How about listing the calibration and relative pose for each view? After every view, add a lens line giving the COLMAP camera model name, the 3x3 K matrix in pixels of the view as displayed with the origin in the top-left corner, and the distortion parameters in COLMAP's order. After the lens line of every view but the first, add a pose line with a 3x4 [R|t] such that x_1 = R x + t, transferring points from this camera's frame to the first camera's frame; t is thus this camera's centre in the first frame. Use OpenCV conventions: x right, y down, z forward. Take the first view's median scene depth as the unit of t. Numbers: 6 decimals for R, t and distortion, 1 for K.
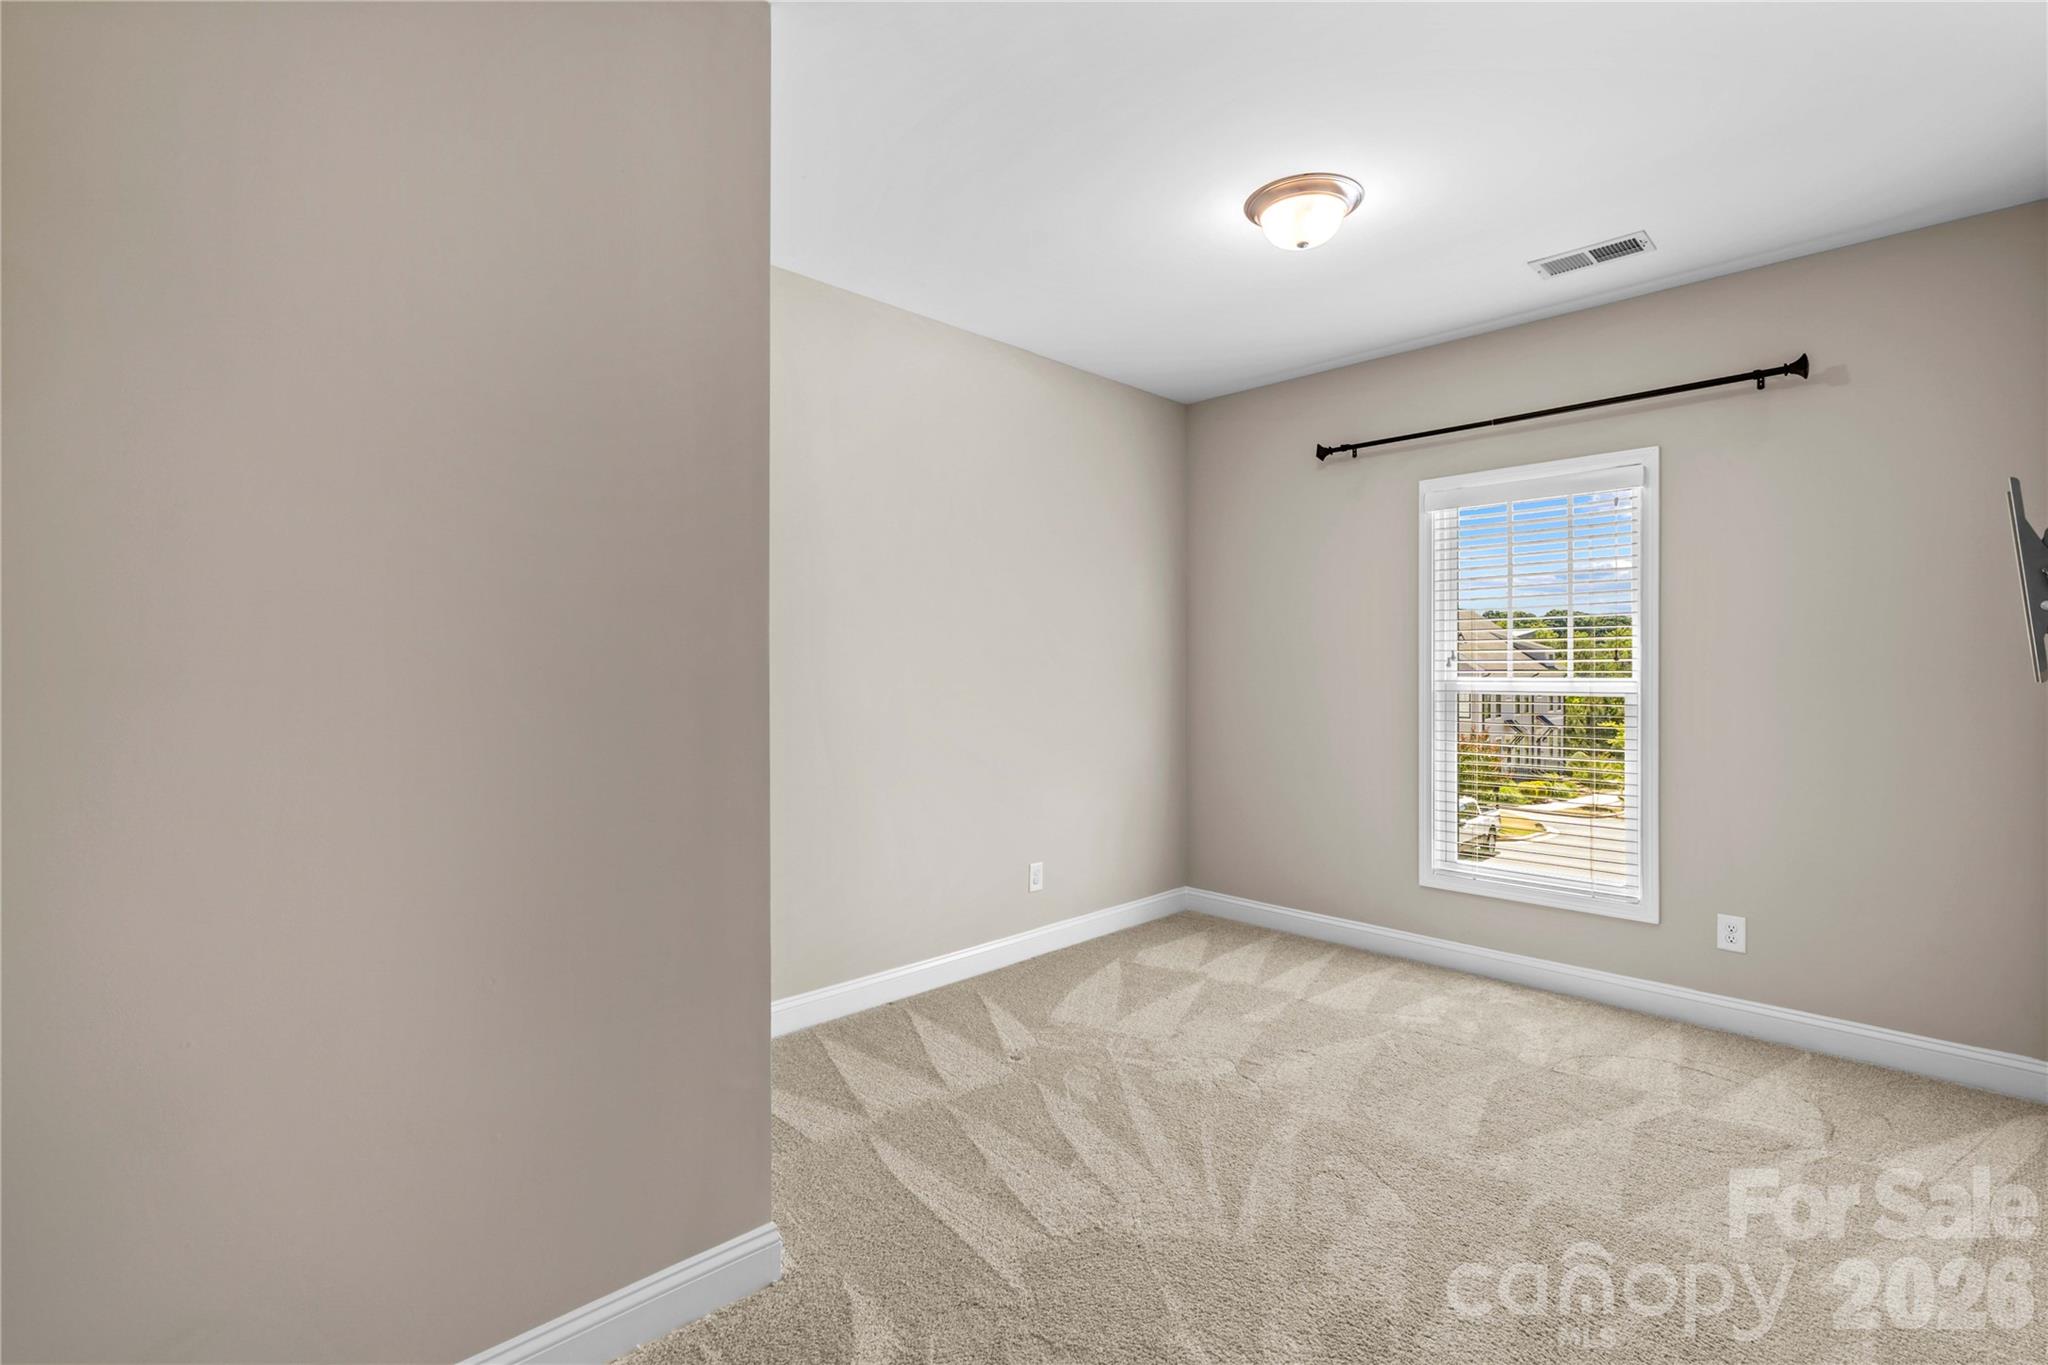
lens RADIAL K [[970.0, 0, 1029.3], [0, 970.0, 675.3], [0, 0, 1]] dist [0.002449, 0.000264]
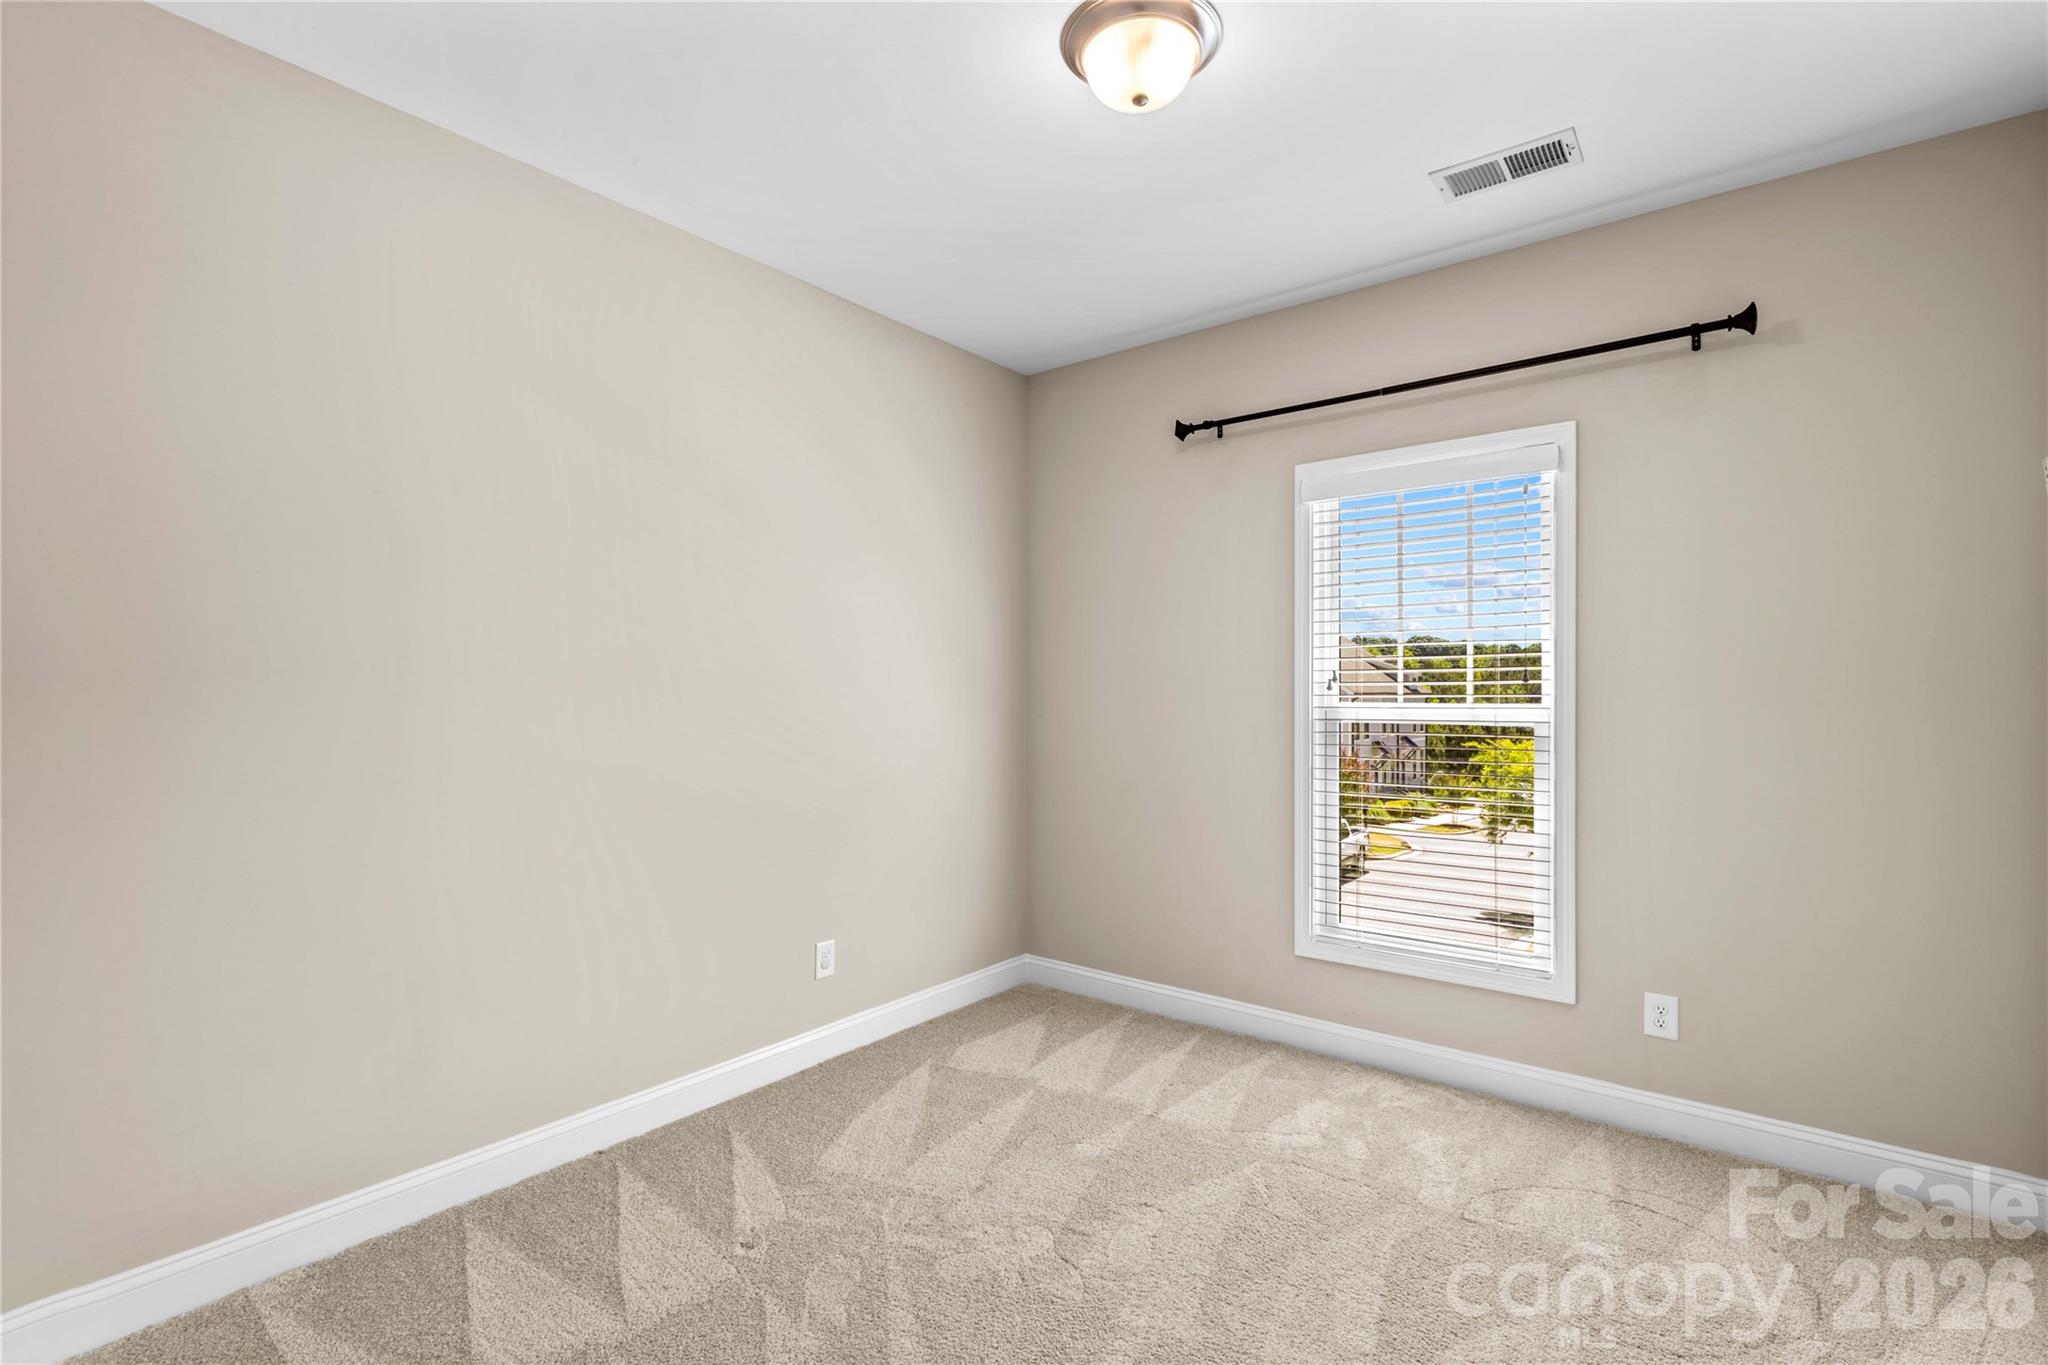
lens RADIAL K [[978.6, 0, 1035.1], [0, 978.6, 706.2], [0, 0, 1]] dist [-0.002026, 0.000156]
pose [[0.992256, -0.002698, 0.124180, 0.091599], [0.001794, 0.999971, 0.007397, -0.002241], [-0.124196, -0.007117, 0.992232, 0.233904]]
